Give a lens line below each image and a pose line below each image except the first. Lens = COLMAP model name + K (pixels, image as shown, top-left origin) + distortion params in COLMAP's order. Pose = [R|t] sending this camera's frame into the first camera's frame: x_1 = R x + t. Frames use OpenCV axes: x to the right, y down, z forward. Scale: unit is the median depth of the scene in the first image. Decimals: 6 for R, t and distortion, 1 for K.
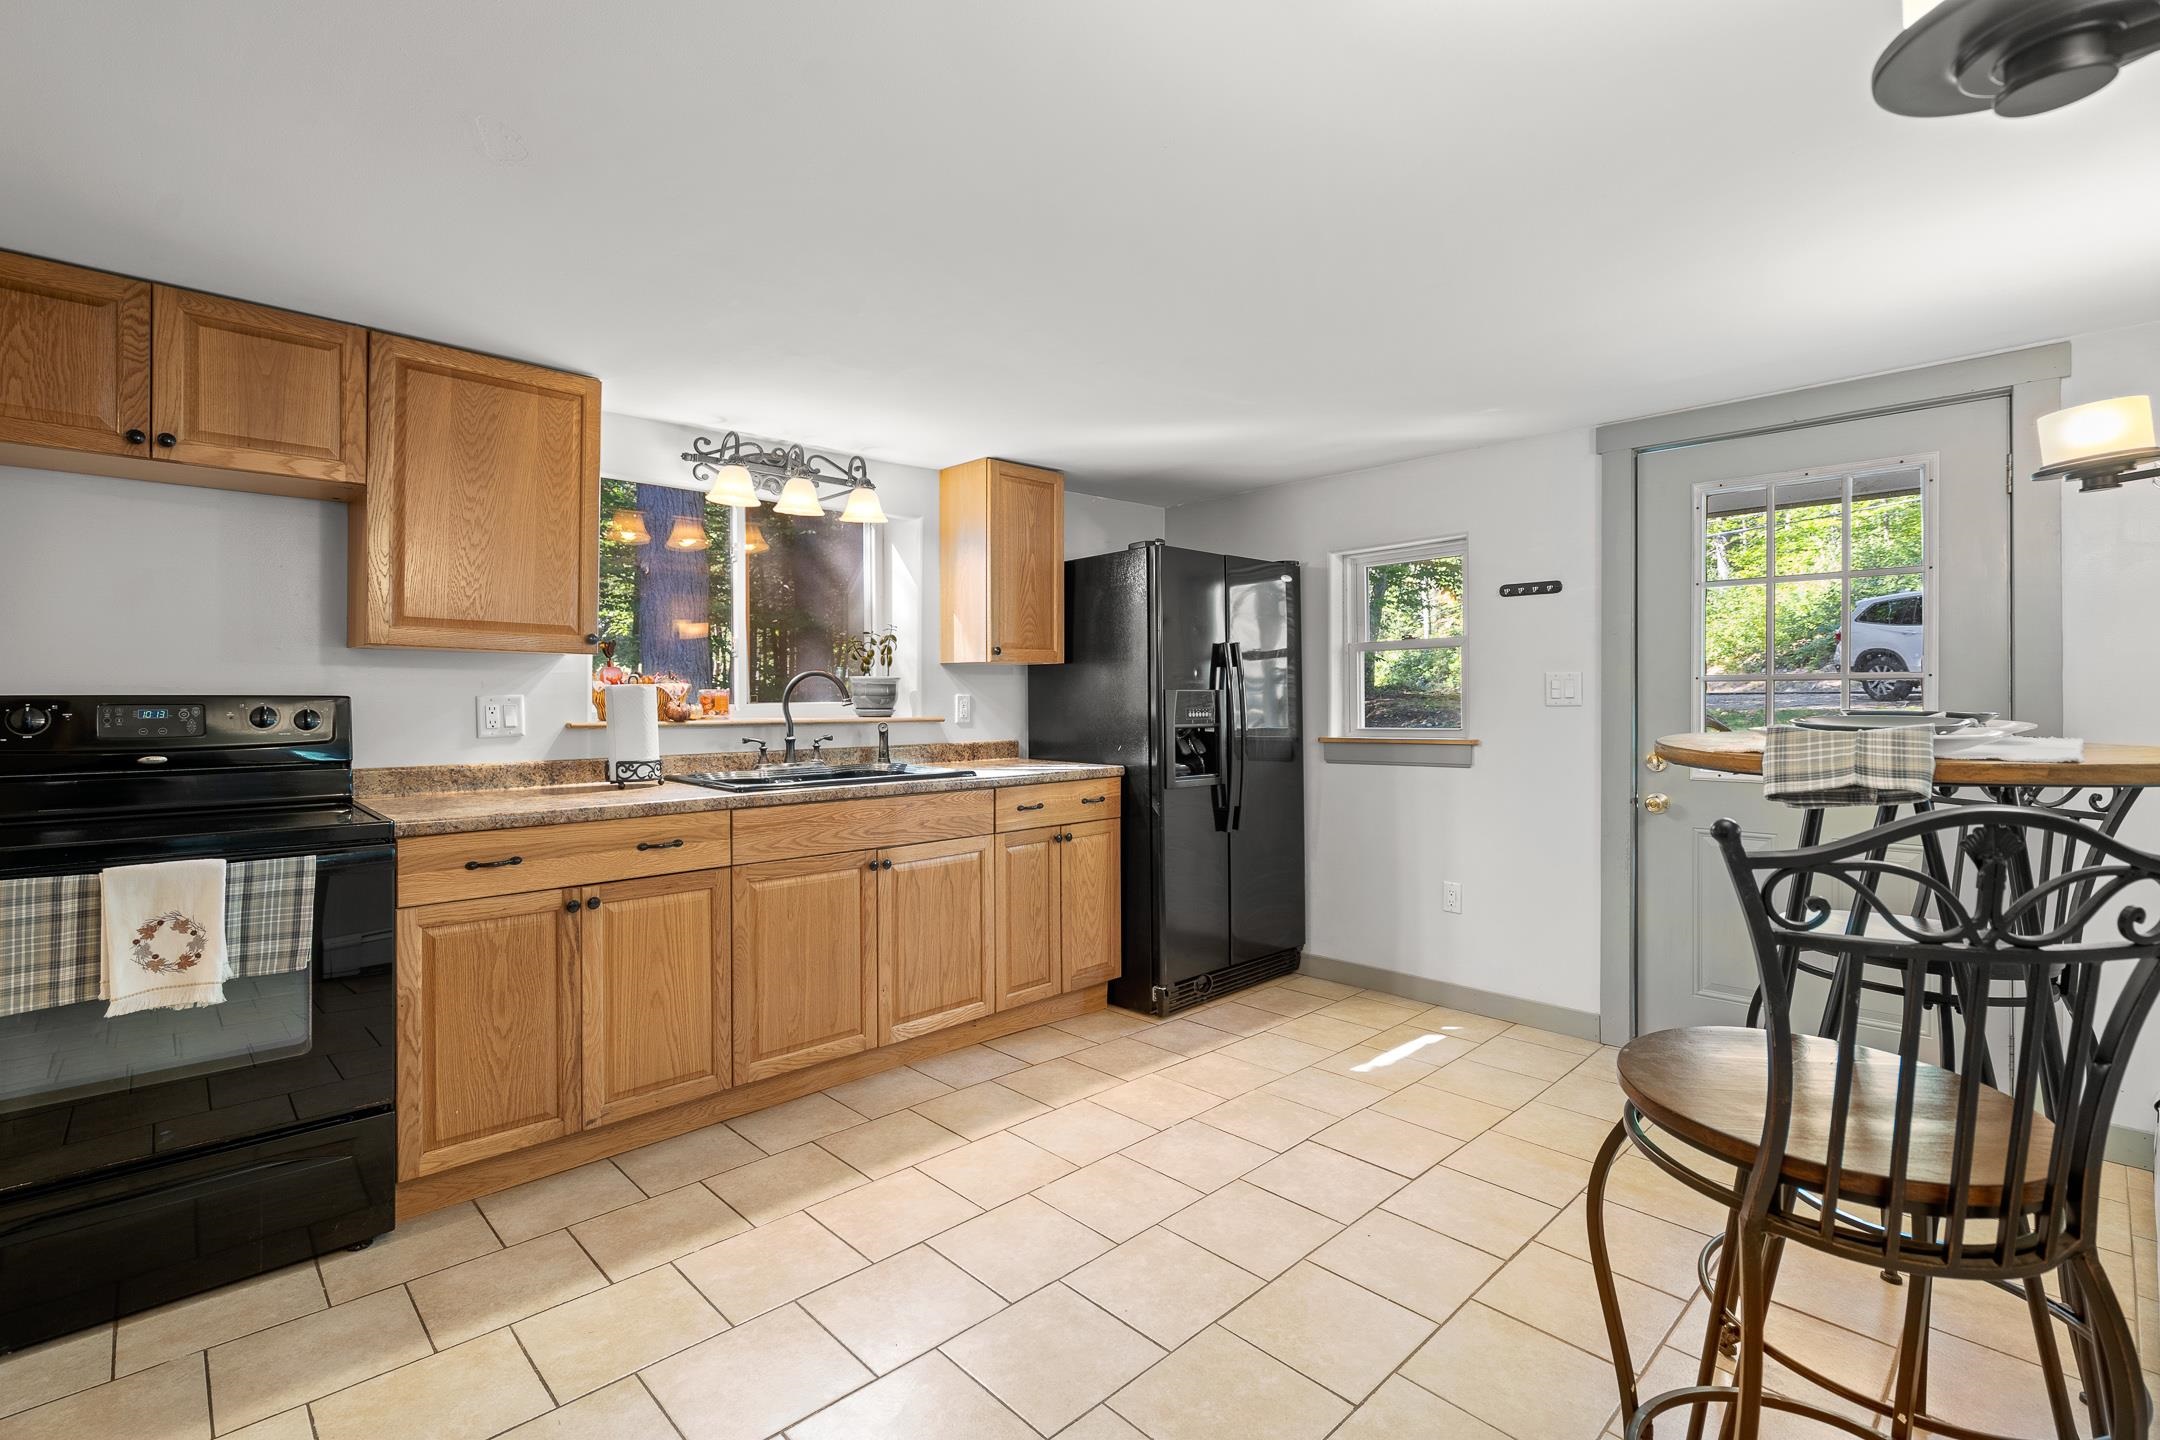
lens RADIAL K [[993.1, 0, 1074.0], [0, 993.1, 694.7], [0, 0, 1]] dist [-0.001022, 0.001310]
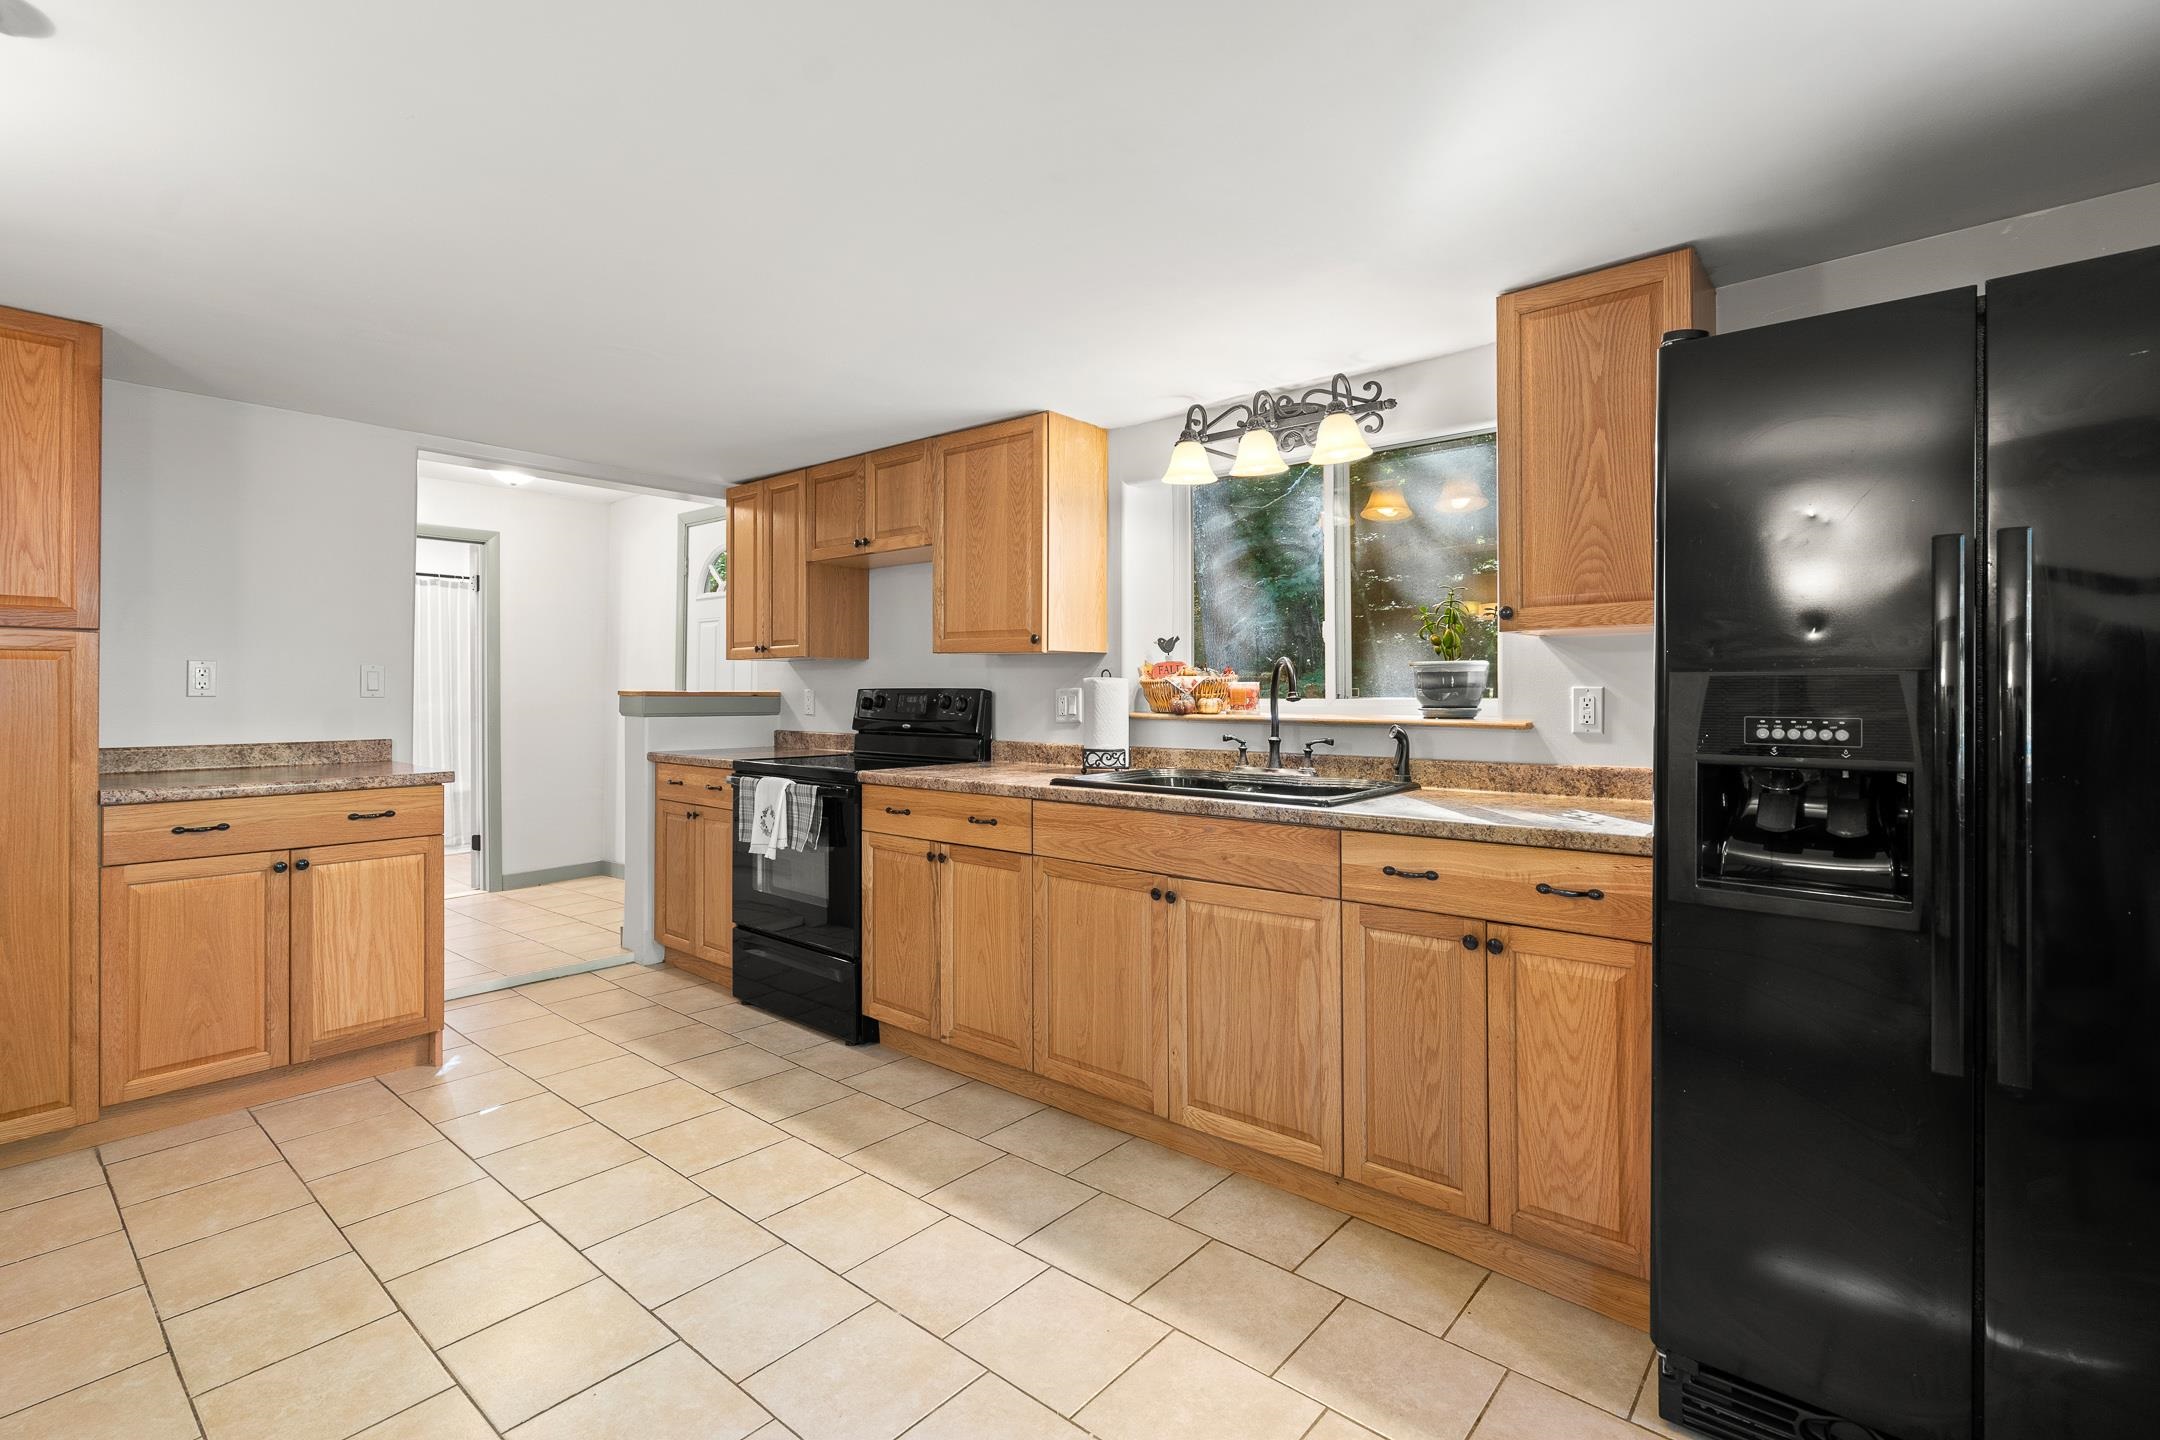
lens RADIAL K [[993.1, 0, 1074.0], [0, 993.1, 694.7], [0, 0, 1]] dist [-0.001022, 0.001310]
pose [[0.099244, 0.002527, -0.995060, 0.658047], [-0.000739, 0.999997, 0.002466, 0.005371], [0.995063, 0.000491, 0.099246, 0.918200]]
